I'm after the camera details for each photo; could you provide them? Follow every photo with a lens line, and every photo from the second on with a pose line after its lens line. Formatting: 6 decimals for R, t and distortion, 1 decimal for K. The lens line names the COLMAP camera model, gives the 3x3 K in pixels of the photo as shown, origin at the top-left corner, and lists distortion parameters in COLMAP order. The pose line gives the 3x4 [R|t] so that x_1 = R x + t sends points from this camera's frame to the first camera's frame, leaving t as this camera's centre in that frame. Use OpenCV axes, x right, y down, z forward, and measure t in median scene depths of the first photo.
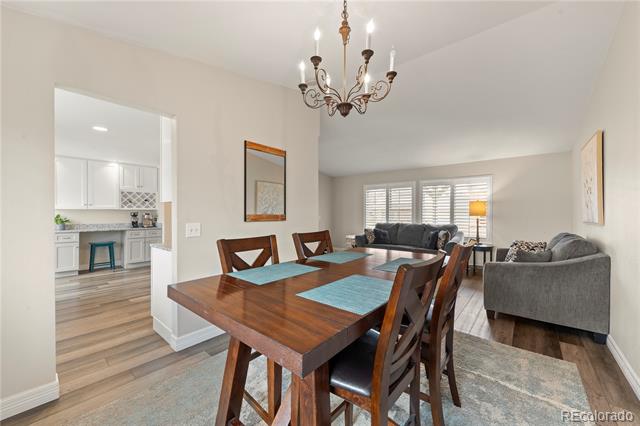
lens RADIAL K [[246.6, 0, 320.8], [0, 246.6, 214.2], [0, 0, 1]] dist [0.001622, -0.000094]
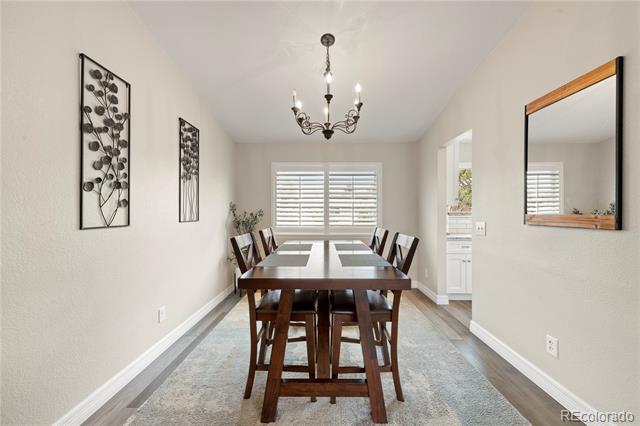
lens RADIAL K [[246.6, 0, 320.8], [0, 246.6, 214.2], [0, 0, 1]] dist [0.001622, -0.000094]
pose [[-0.764935, -0.001175, -0.644106, 0.571709], [-0.001024, 0.999999, -0.000608, 0.004656], [0.644107, 0.000194, -0.764936, 1.159323]]
